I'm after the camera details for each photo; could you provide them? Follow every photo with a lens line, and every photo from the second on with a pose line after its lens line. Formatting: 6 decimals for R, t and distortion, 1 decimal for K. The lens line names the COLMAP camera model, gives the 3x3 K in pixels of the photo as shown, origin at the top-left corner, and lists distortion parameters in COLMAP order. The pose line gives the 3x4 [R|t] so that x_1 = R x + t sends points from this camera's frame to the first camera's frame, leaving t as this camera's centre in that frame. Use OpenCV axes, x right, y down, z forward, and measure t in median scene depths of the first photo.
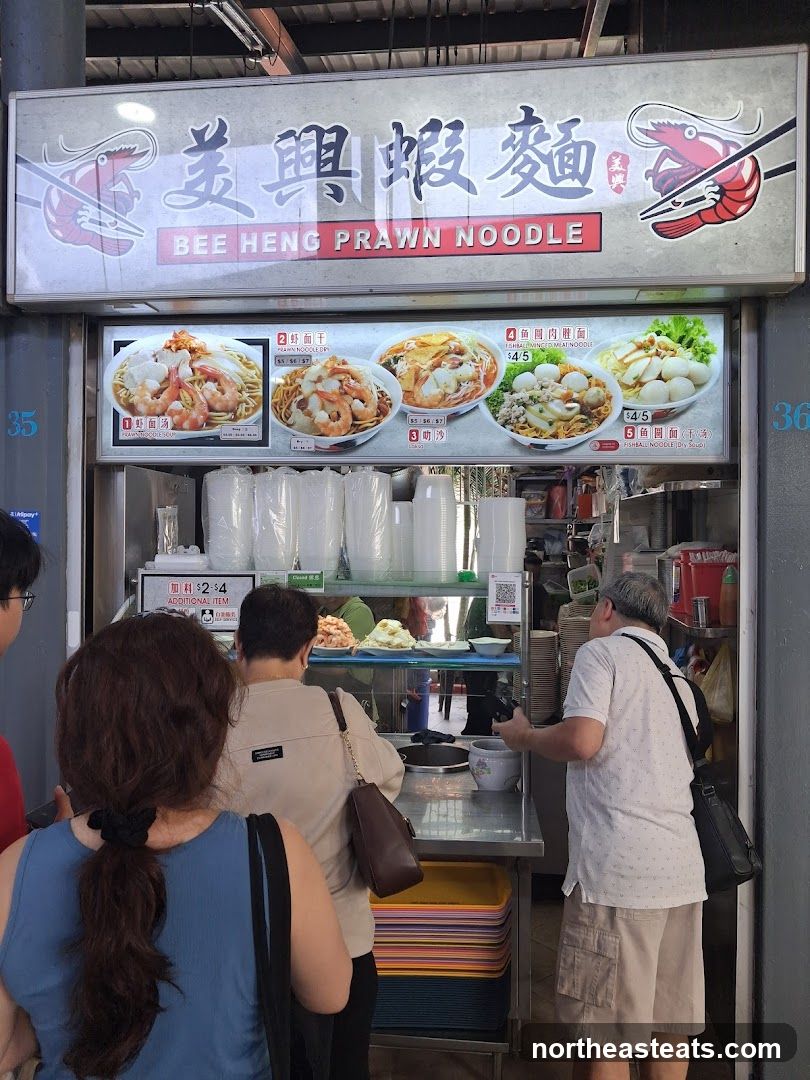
lens RADIAL K [[892.9, 0, 403.7], [0, 892.9, 529.7], [0, 0, 1]] dist [0.138848, -0.297339]
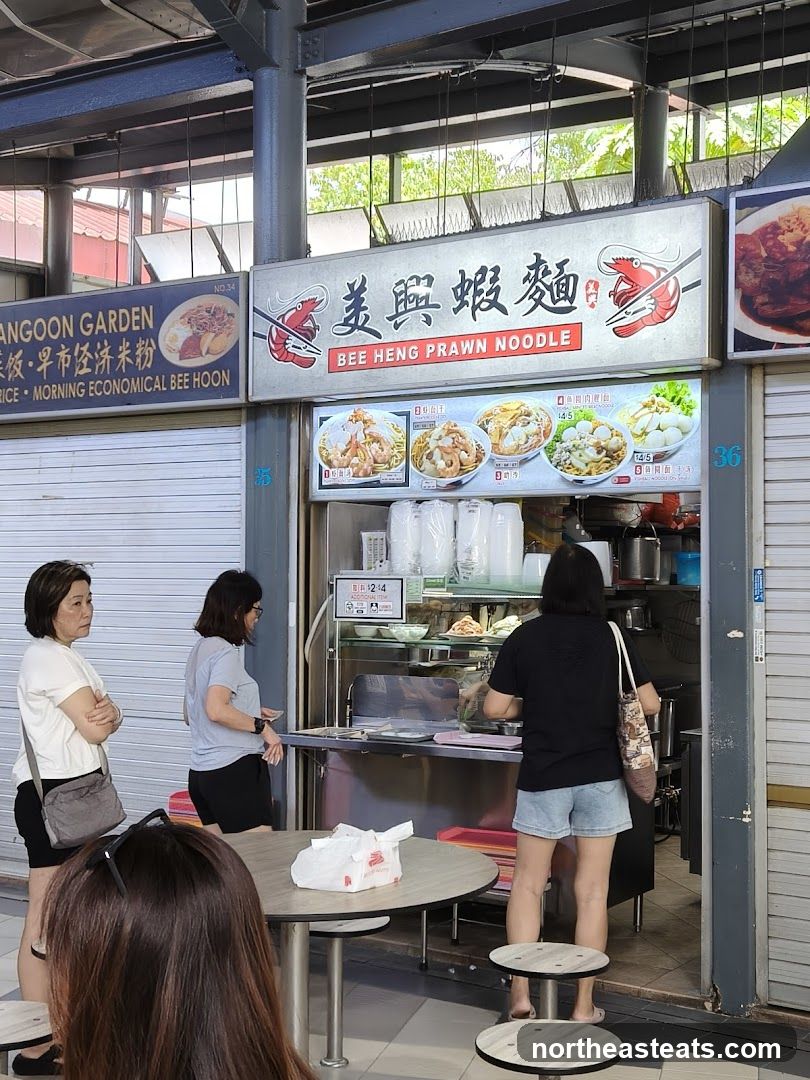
lens RADIAL K [[1624.1, 0, 330.6], [0, 1624.1, 540.5], [0, 0, 1]] dist [0.263574, -0.764875]
pose [[0.860783, -0.011878, -0.508834, 1.091545], [-0.001783, 0.999651, -0.026351, 0.061456], [0.508969, 0.023590, 0.860461, -1.316434]]
